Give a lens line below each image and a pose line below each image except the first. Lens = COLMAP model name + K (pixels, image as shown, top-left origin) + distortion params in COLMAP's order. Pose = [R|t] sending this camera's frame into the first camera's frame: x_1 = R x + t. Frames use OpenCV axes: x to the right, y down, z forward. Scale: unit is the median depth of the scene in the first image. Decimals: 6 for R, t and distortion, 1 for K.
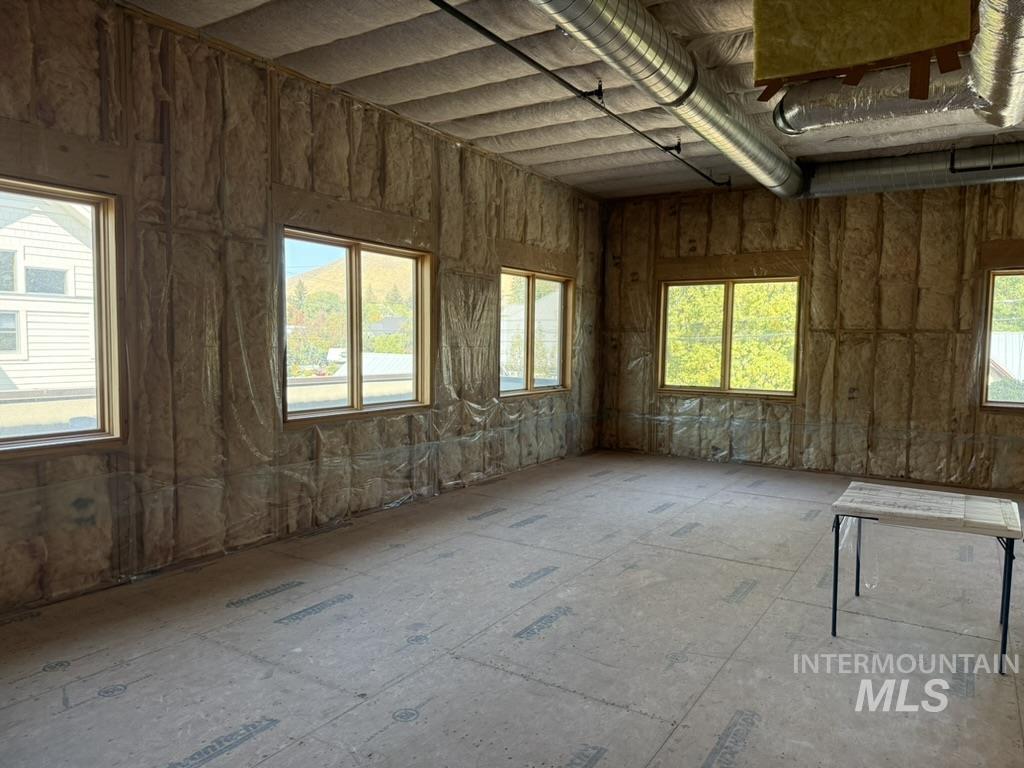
lens RADIAL K [[711.6, 0, 510.4], [0, 711.6, 390.5], [0, 0, 1]] dist [0.080083, -0.101881]
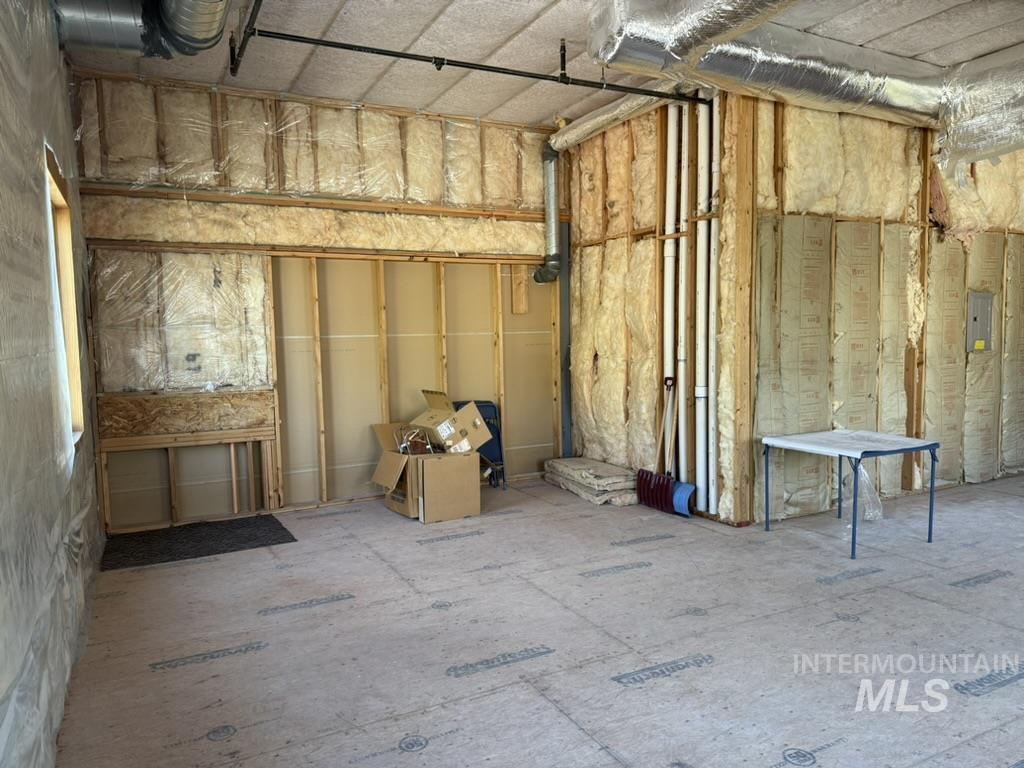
lens RADIAL K [[711.6, 0, 508.6], [0, 711.6, 390.2], [0, 0, 1]] dist [0.080083, -0.101881]
pose [[-0.860962, -0.039336, 0.507146, 0.209498], [0.044867, 0.987247, 0.152743, -0.074522], [-0.506687, 0.154260, -0.848217, 1.126752]]
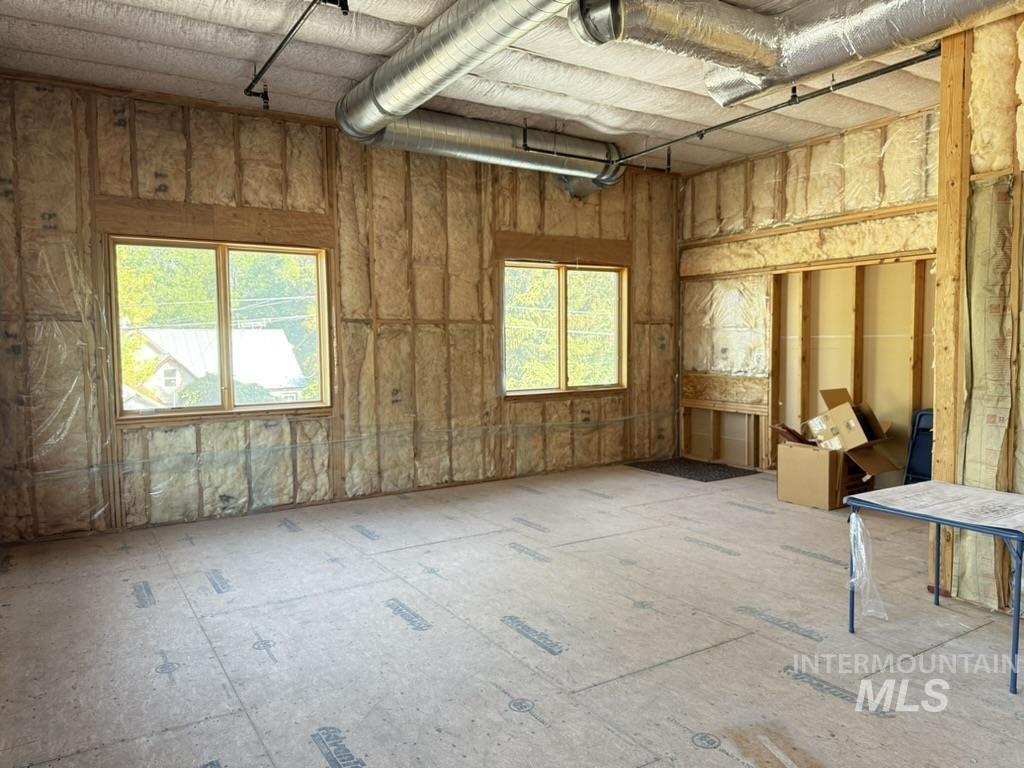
lens RADIAL K [[711.6, 0, 510.6], [0, 711.6, 386.5], [0, 0, 1]] dist [0.080083, -0.101881]
pose [[0.426629, -0.077501, 0.901100, -0.215949], [0.082288, 0.995516, 0.046661, -0.034676], [-0.900676, 0.054242, 0.431093, 0.525052]]
